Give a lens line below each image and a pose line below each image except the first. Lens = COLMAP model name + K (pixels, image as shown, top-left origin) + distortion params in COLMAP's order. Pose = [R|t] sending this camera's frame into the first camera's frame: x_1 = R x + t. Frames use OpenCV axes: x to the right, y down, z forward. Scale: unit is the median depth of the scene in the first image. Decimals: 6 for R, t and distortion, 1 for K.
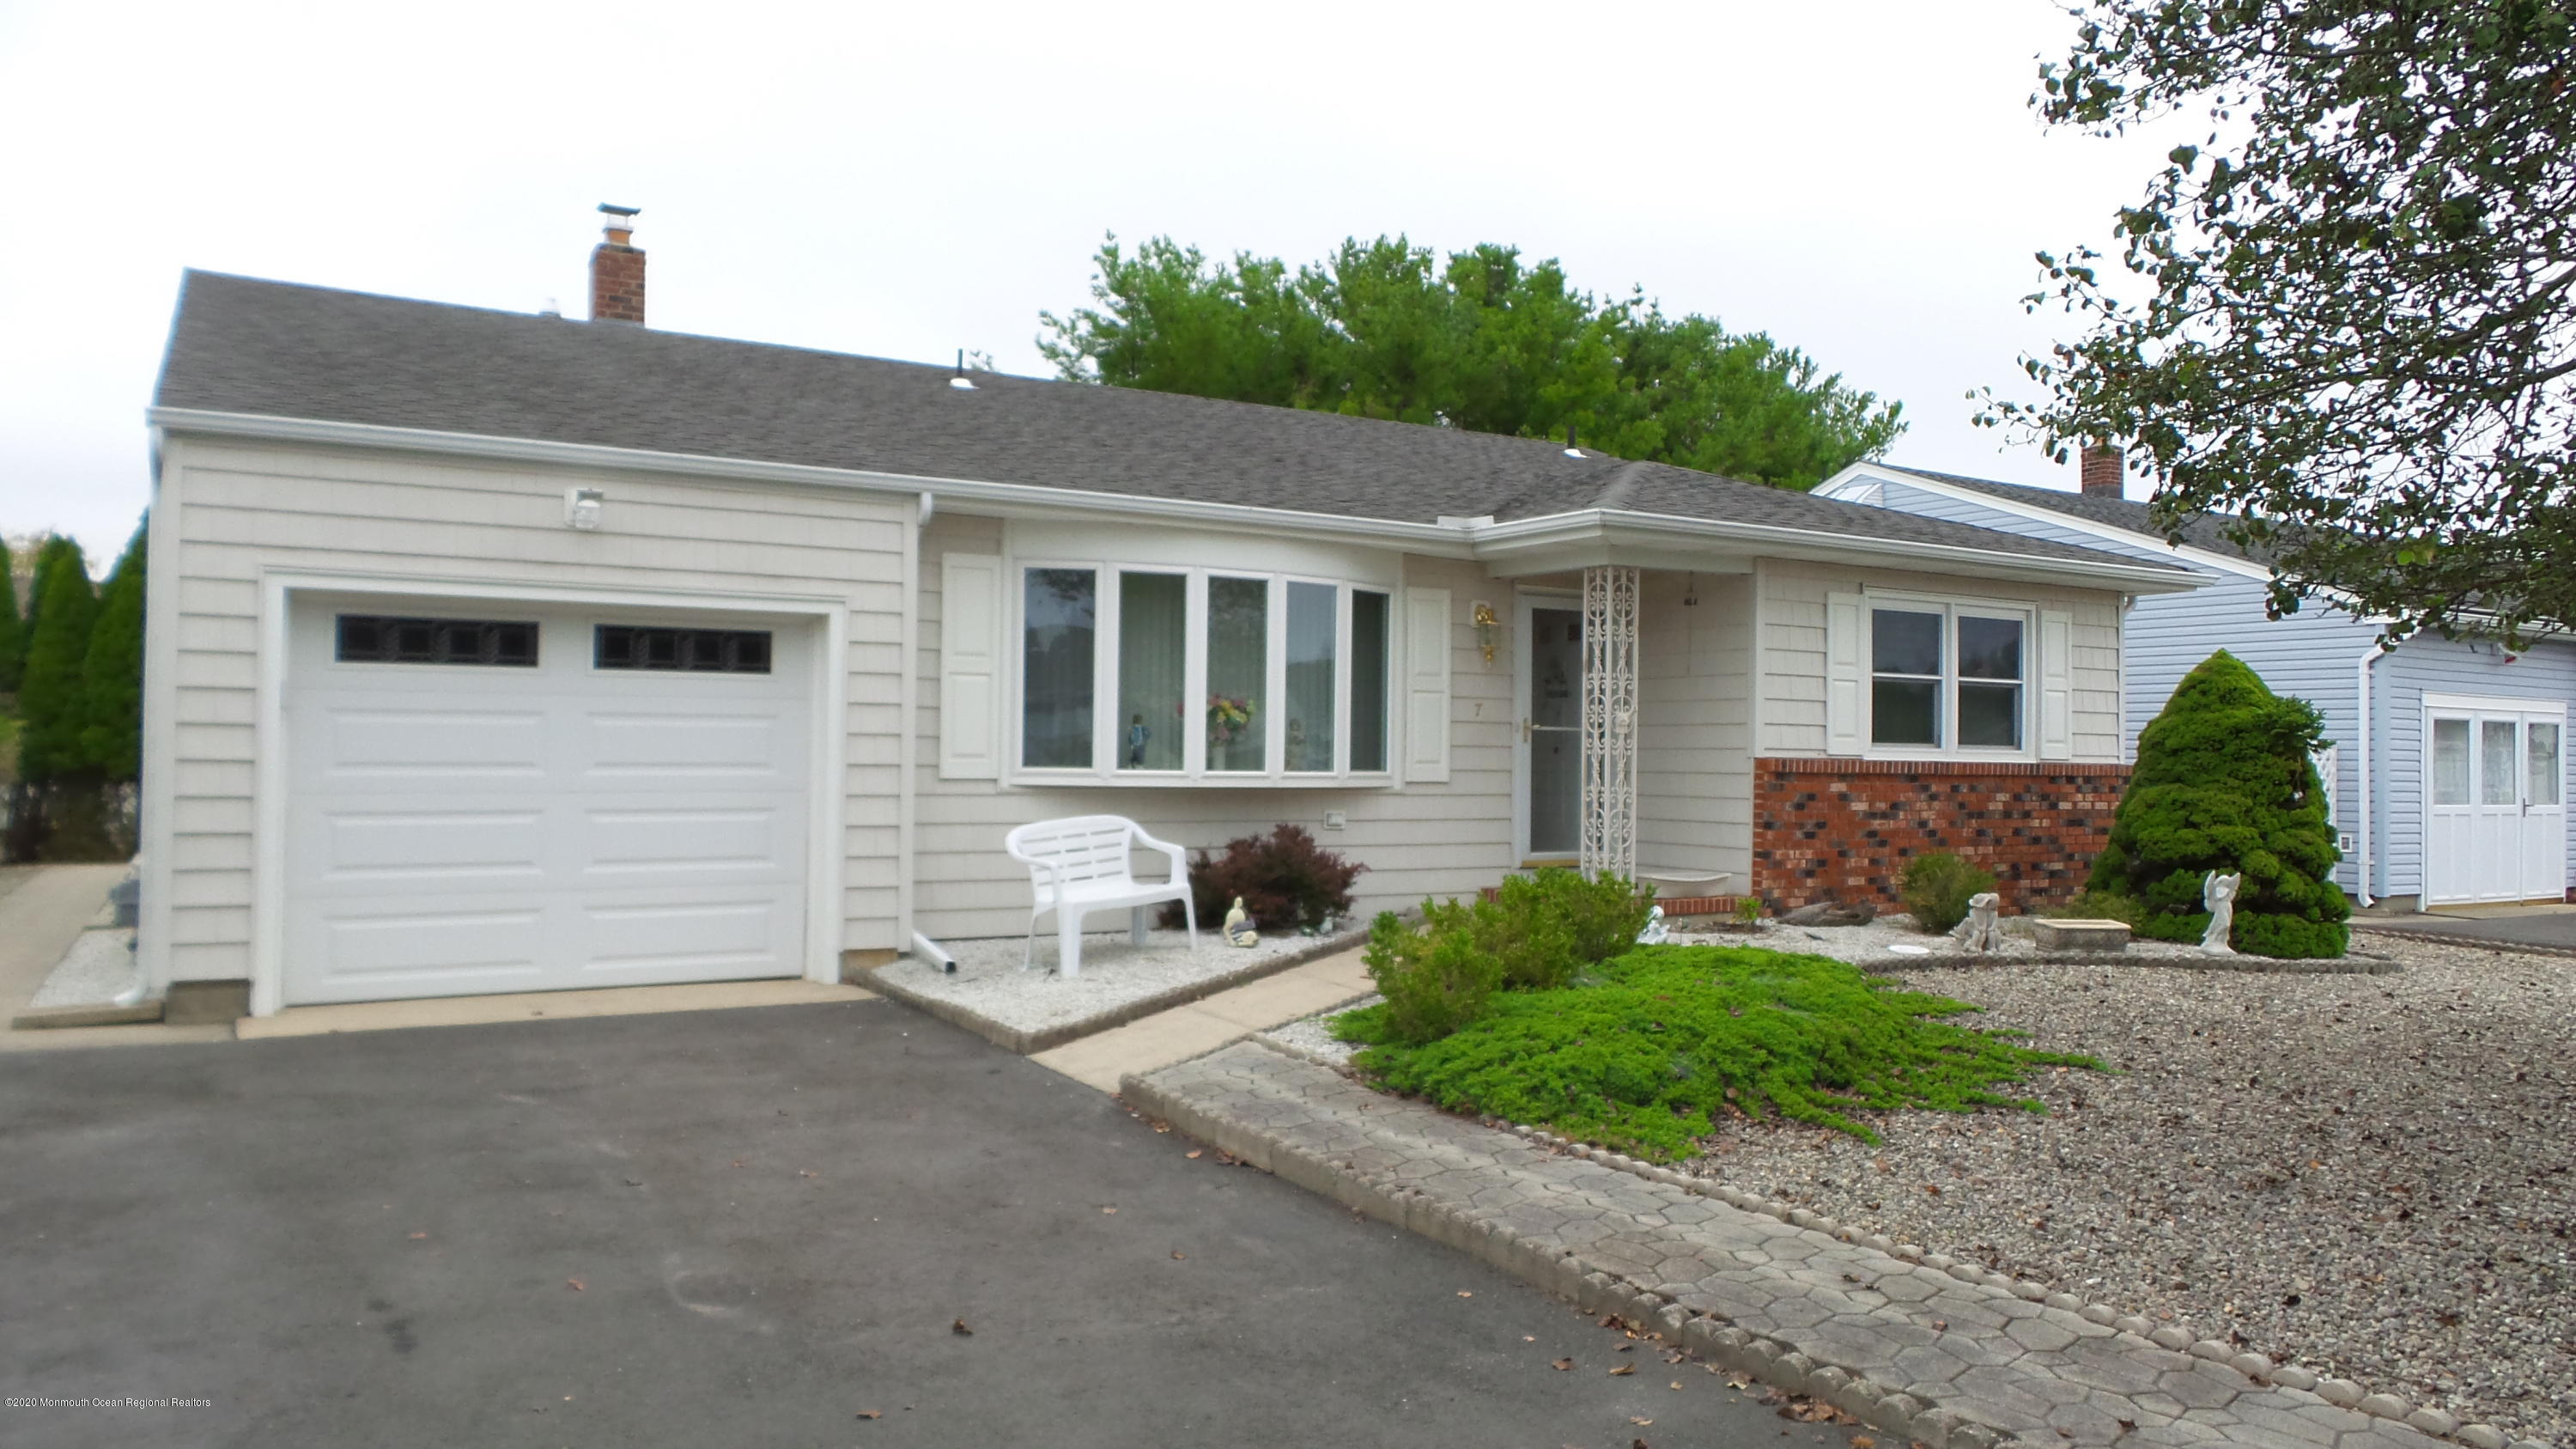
lens RADIAL K [[1798.8, 0, 1299.4], [0, 1798.8, 732.3], [0, 0, 1]] dist [0.006166, 0.001109]
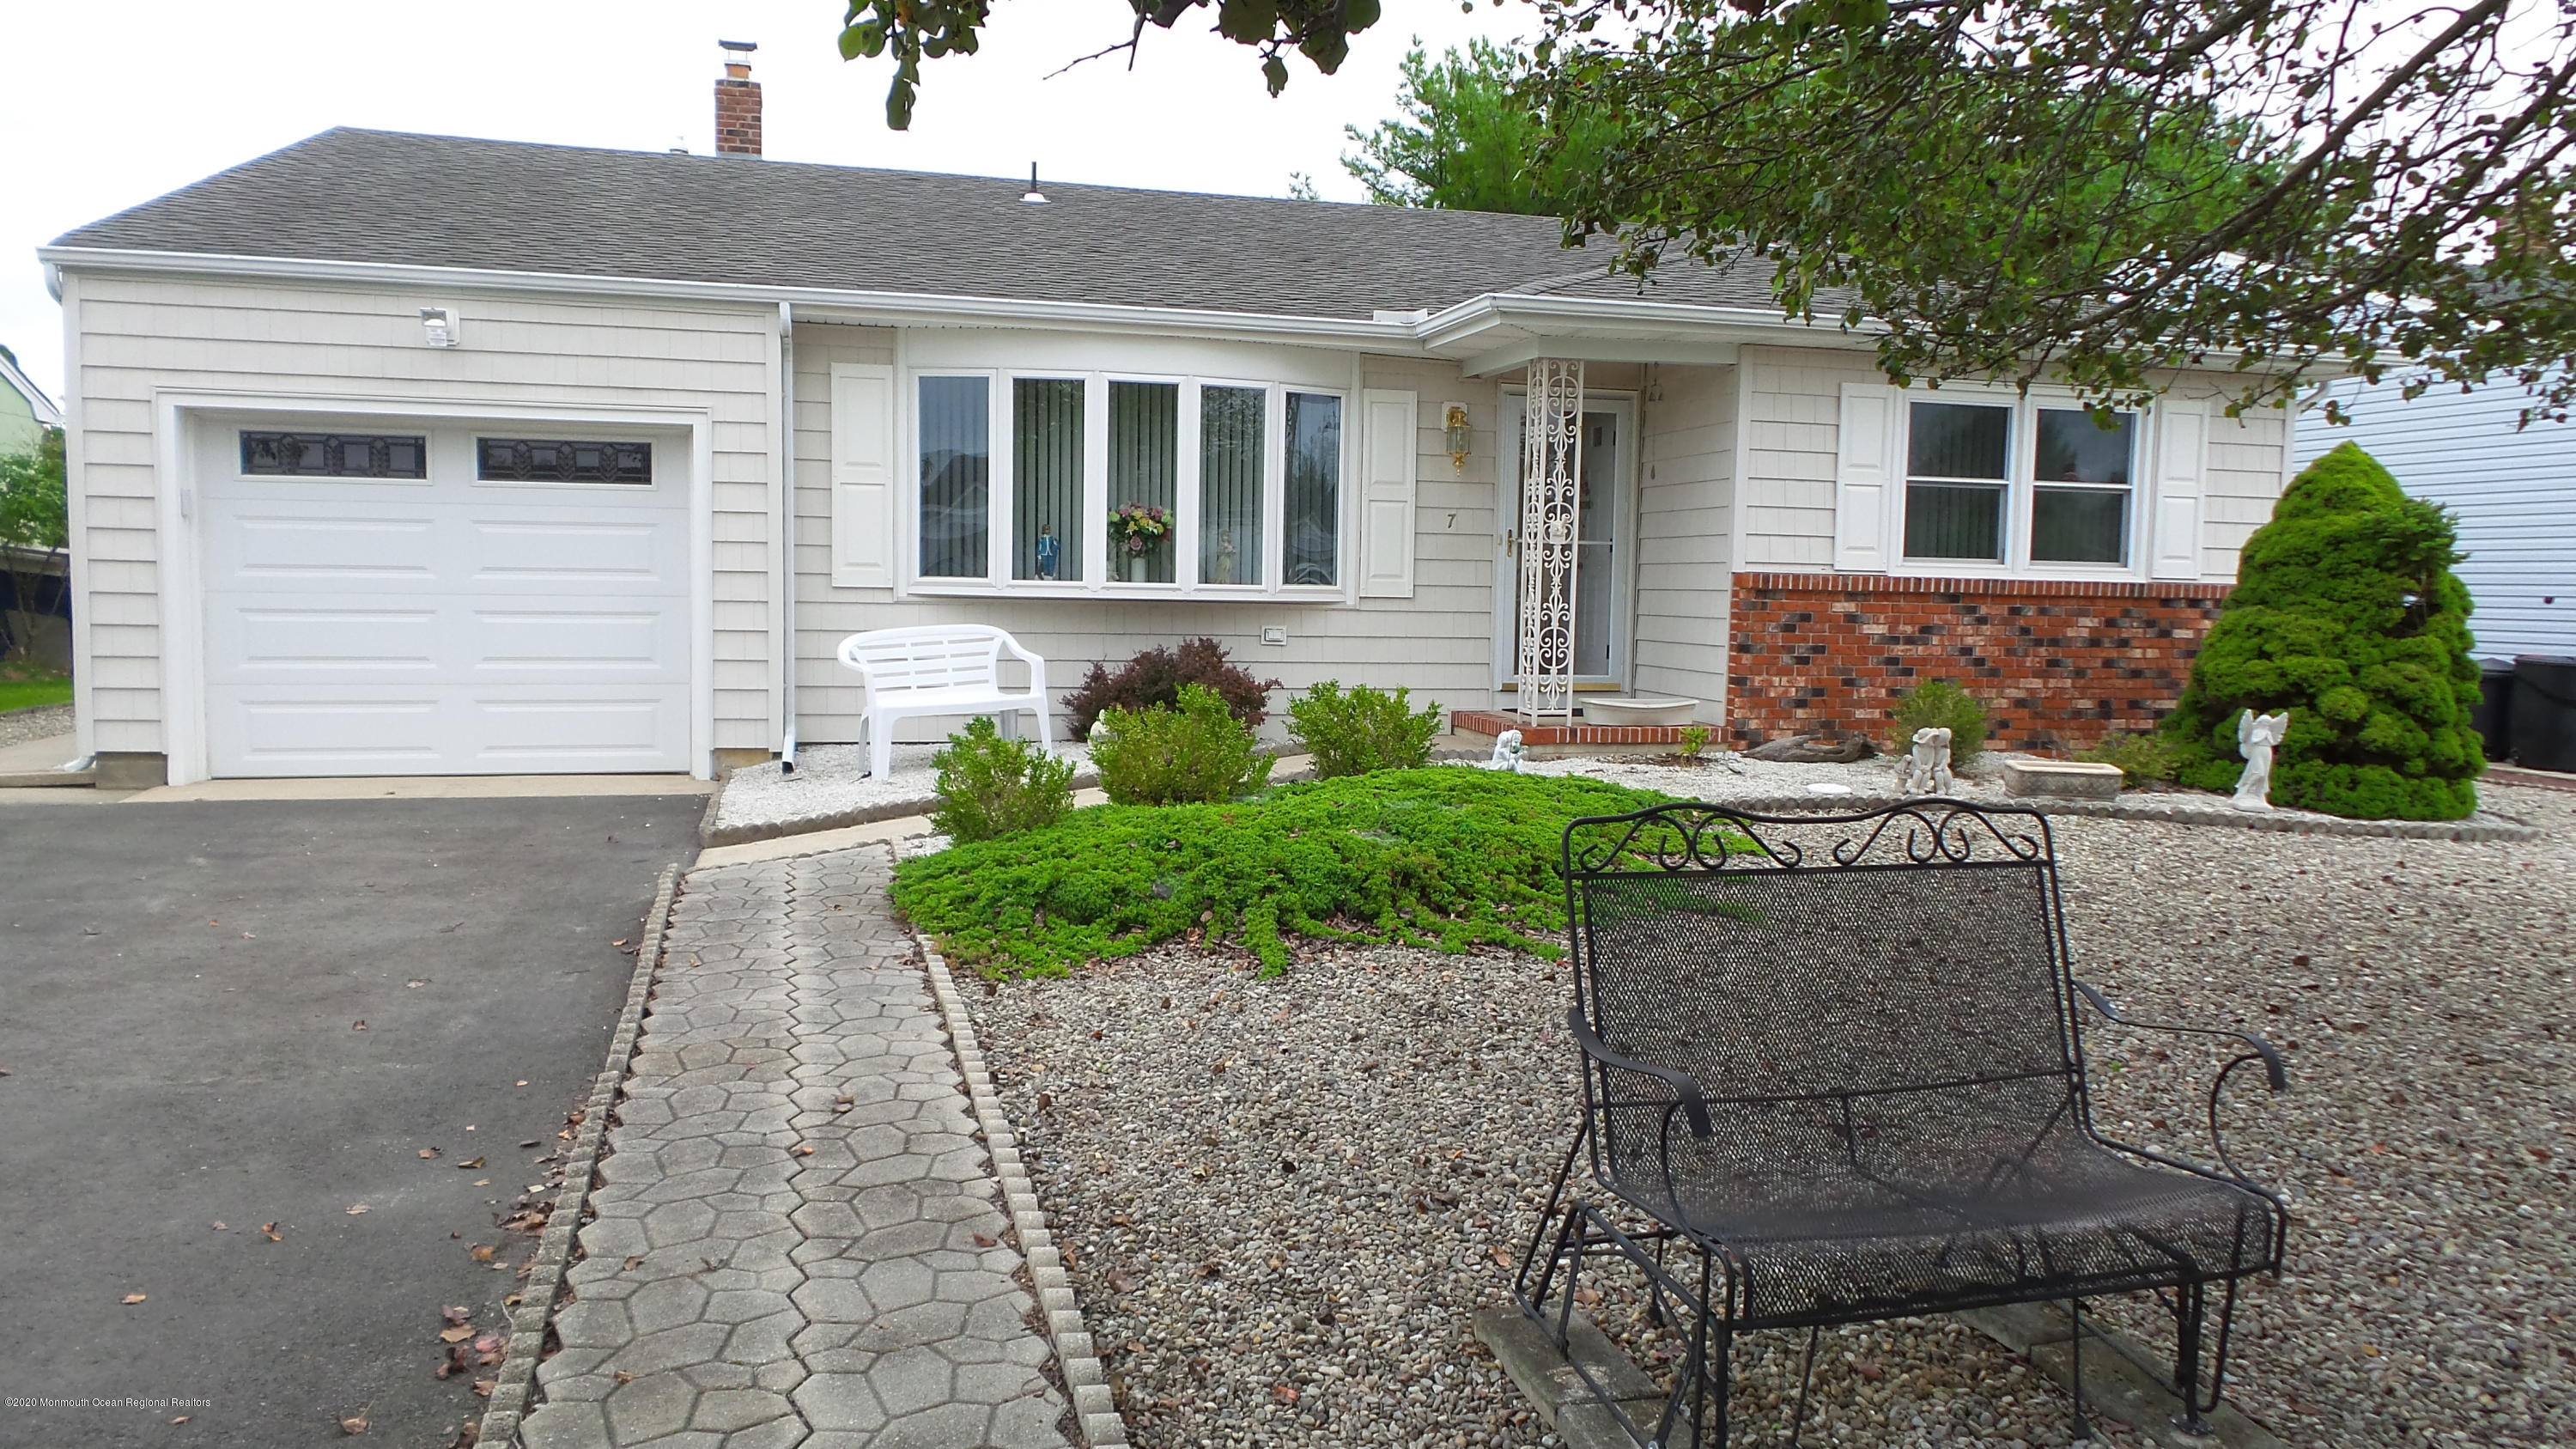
lens RADIAL K [[1798.8, 0, 1294.6], [0, 1798.8, 736.0], [0, 0, 1]] dist [0.006166, 0.001109]
pose [[0.958870, 0.029141, -0.282347, 0.299664], [-0.002654, 0.995593, 0.093742, 0.011703], [0.283835, -0.089137, 0.954721, 0.076964]]
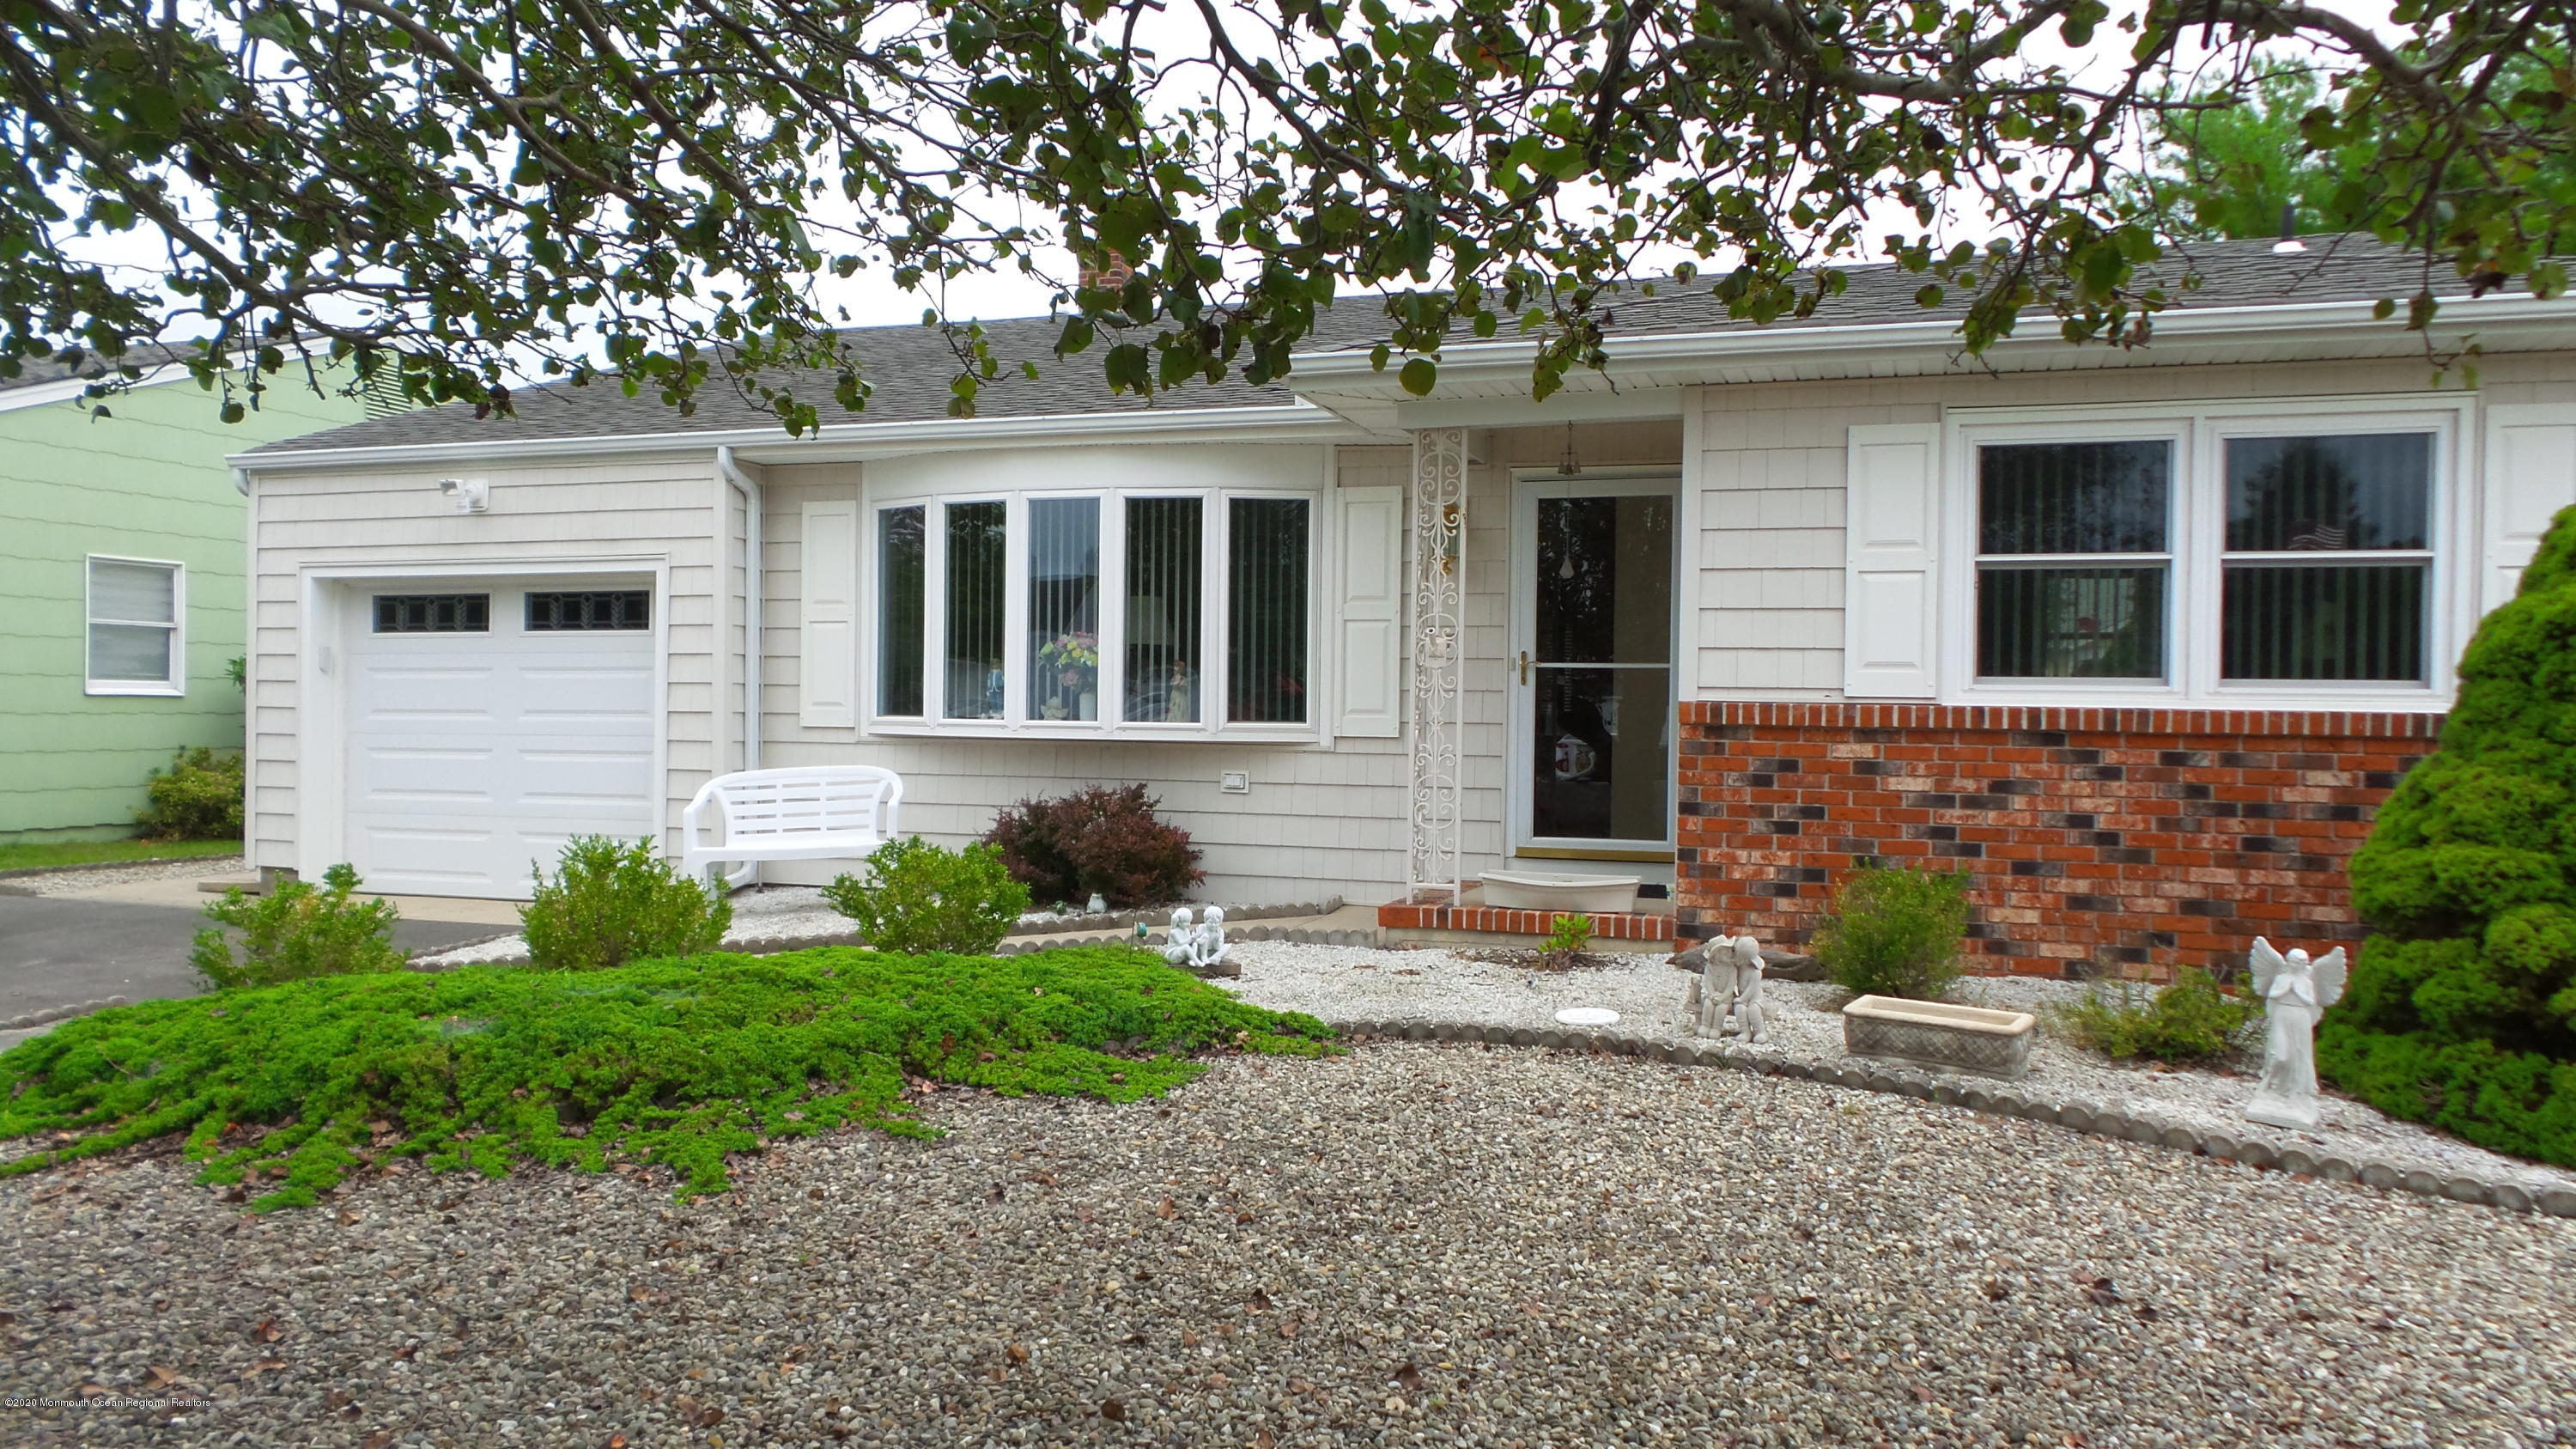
lens RADIAL K [[1798.8, 0, 1297.5], [0, 1798.8, 712.4], [0, 0, 1]] dist [0.006166, 0.001109]
pose [[0.651681, -0.004060, -0.758482, 0.650604], [0.005788, 0.999983, -0.000380, 0.017247], [0.758471, -0.004142, 0.651693, 0.481150]]
